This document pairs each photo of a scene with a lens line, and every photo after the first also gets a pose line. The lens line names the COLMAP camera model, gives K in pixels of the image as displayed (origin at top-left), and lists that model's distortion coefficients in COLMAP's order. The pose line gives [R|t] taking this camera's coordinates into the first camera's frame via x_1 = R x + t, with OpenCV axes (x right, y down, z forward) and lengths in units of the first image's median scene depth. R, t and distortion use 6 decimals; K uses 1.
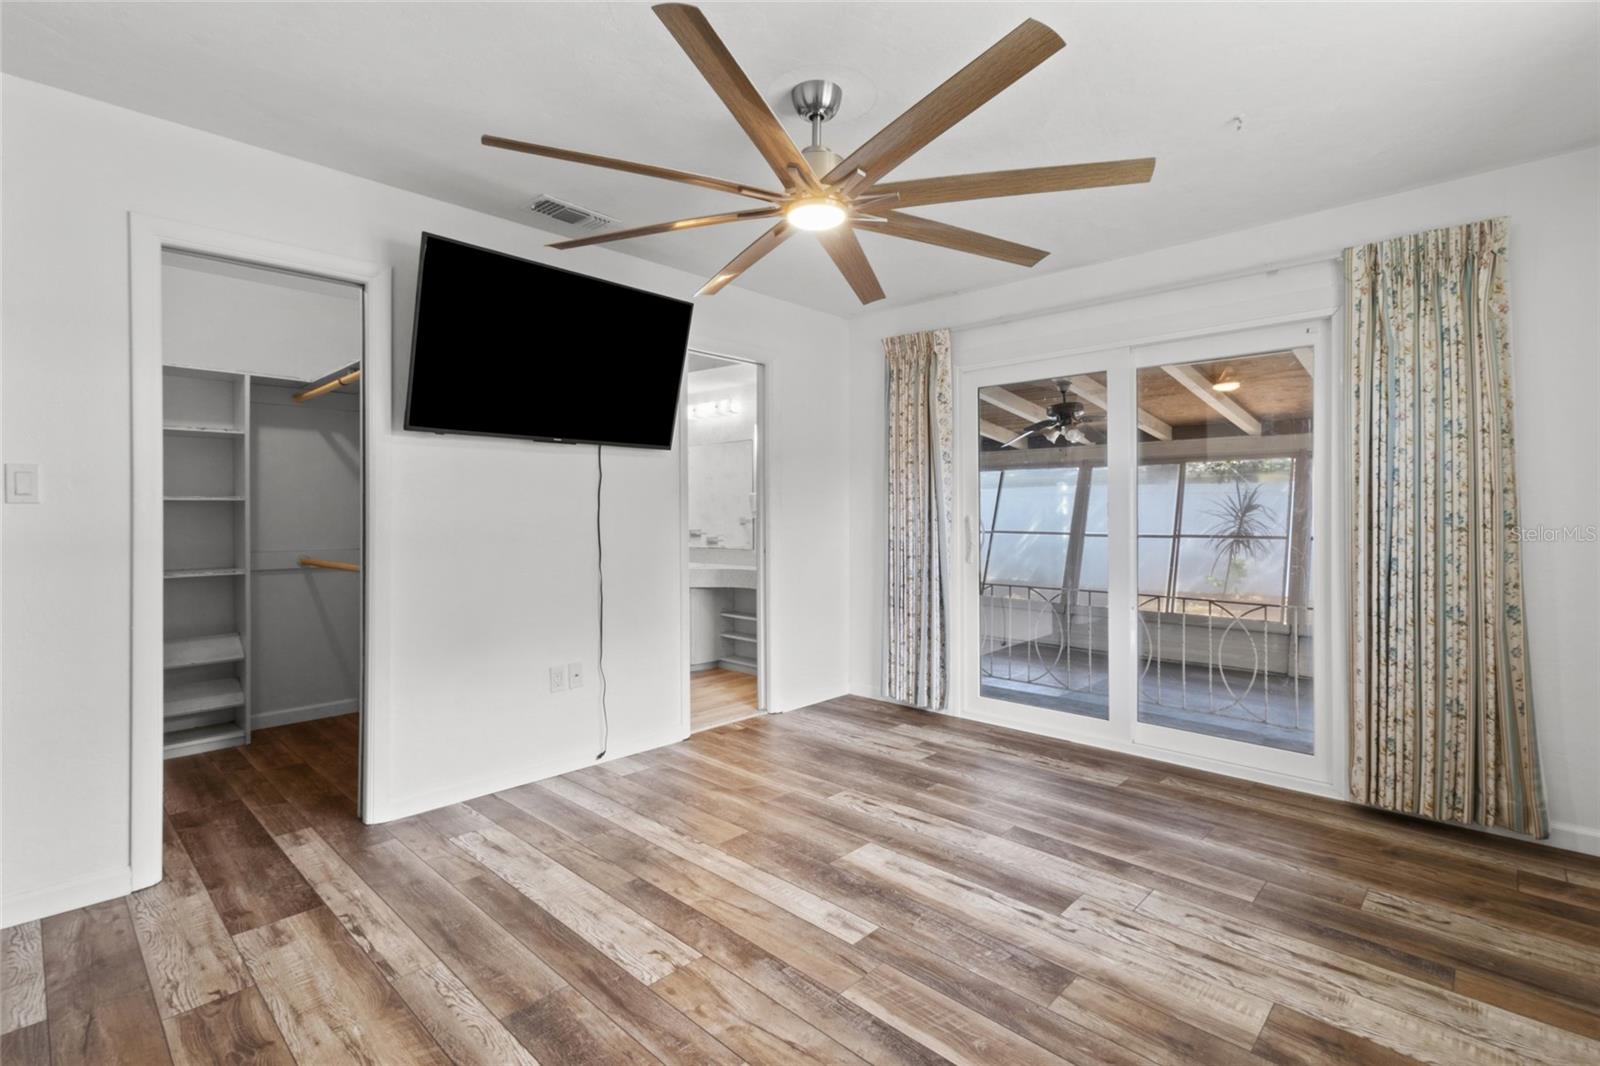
lens RADIAL K [[740.9, 0, 800.1], [0, 740.9, 525.4], [0, 0, 1]] dist [0.001784, 0.000731]
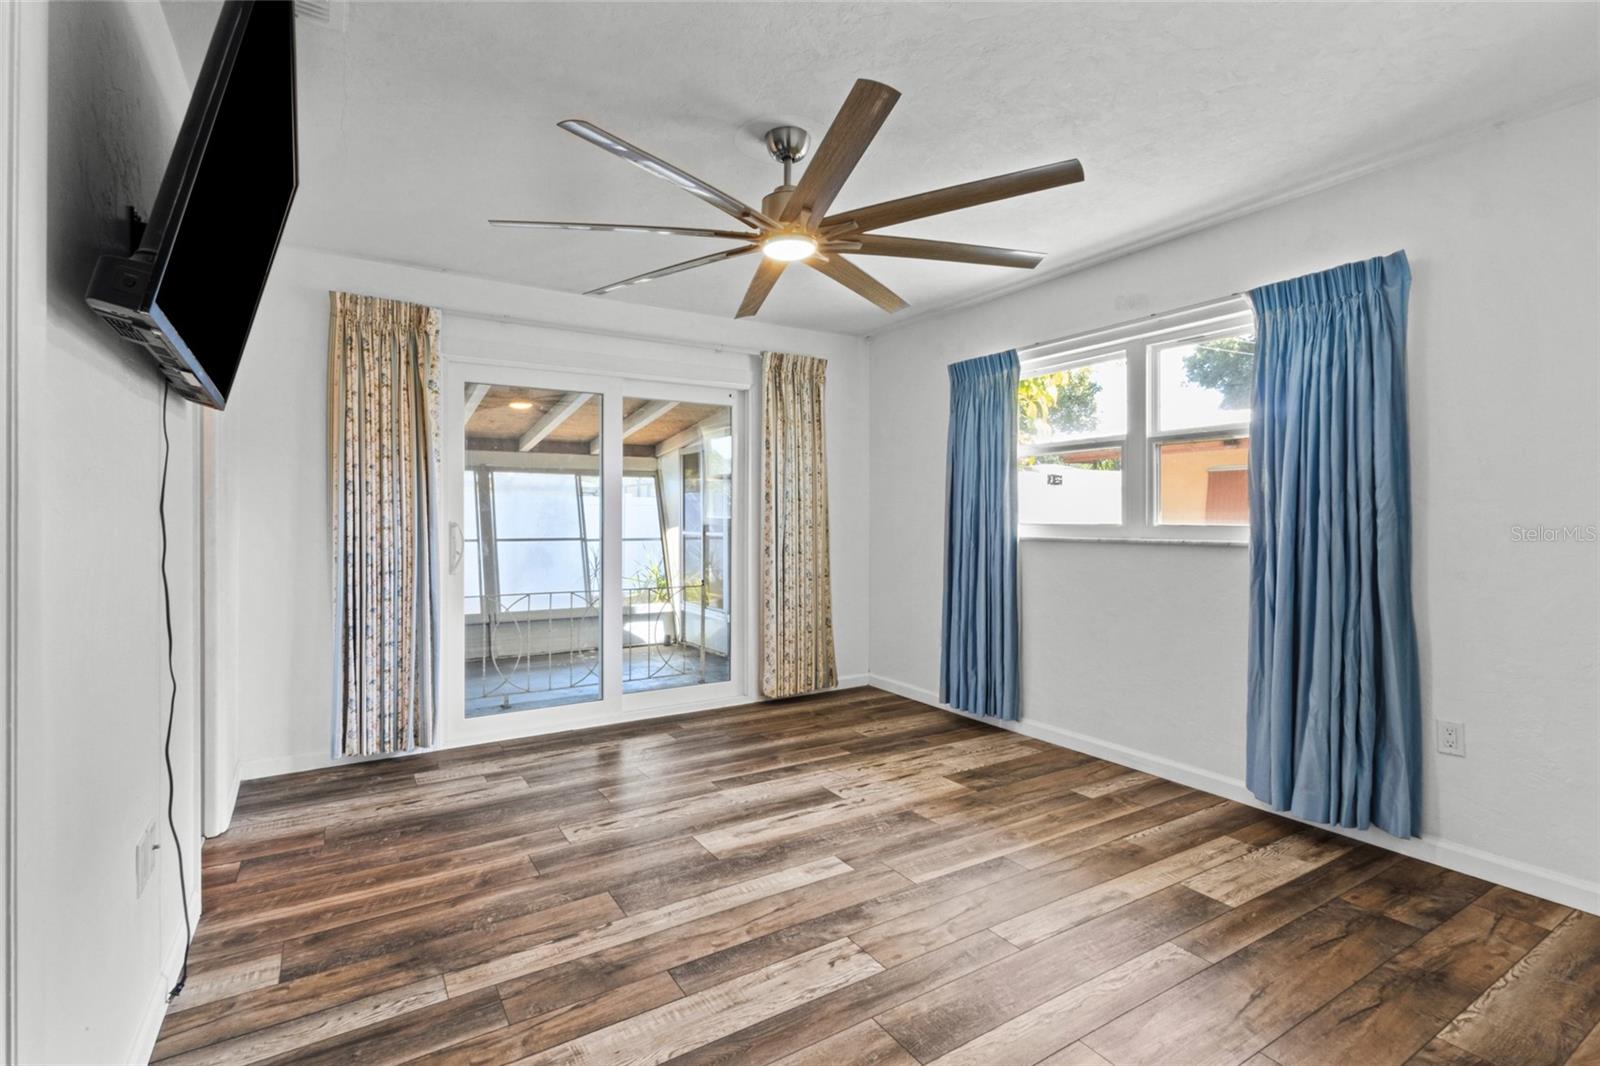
lens RADIAL K [[740.9, 0, 800.1], [0, 740.9, 525.4], [0, 0, 1]] dist [0.001784, 0.000731]
pose [[0.252717, -0.010468, 0.967483, -0.870861], [0.018237, 0.999815, 0.006054, -0.010362], [-0.967368, 0.016113, 0.252862, 0.589772]]
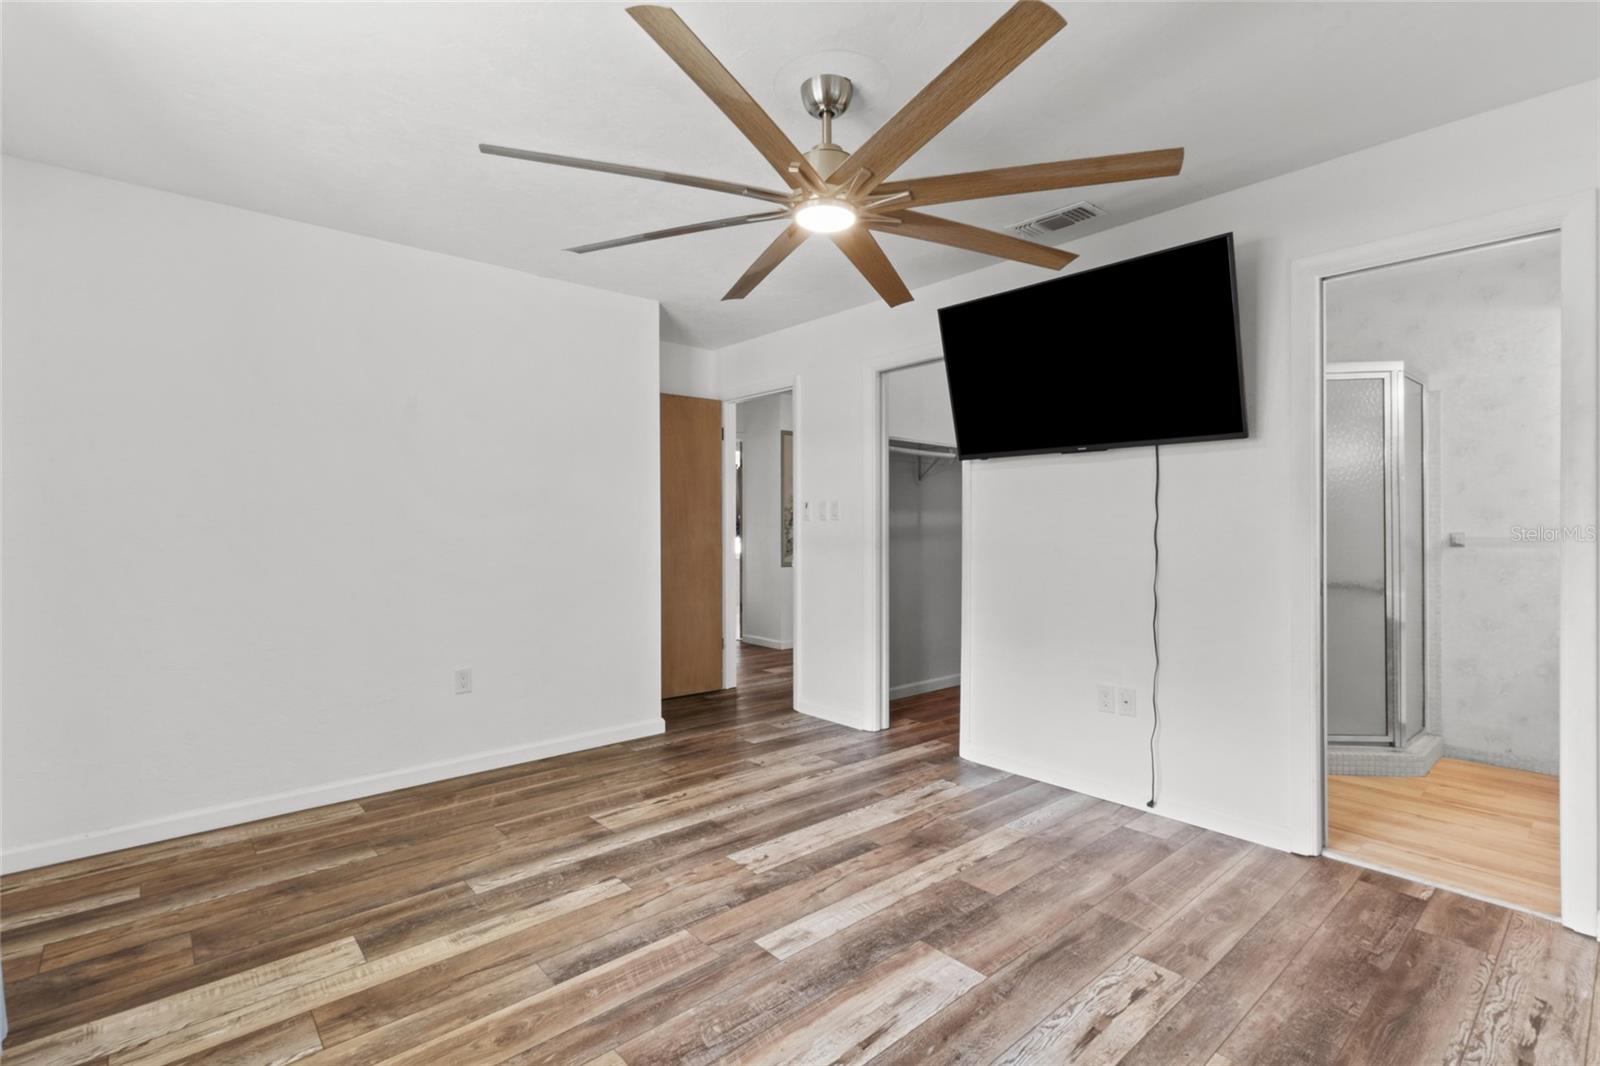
lens RADIAL K [[740.9, 0, 800.1], [0, 740.9, 525.4], [0, 0, 1]] dist [0.001784, 0.000731]
pose [[-0.087748, -0.000876, -0.996142, 0.841516], [-0.016106, 0.999870, 0.000540, -0.012628], [0.996012, 0.016092, -0.087751, 0.879803]]
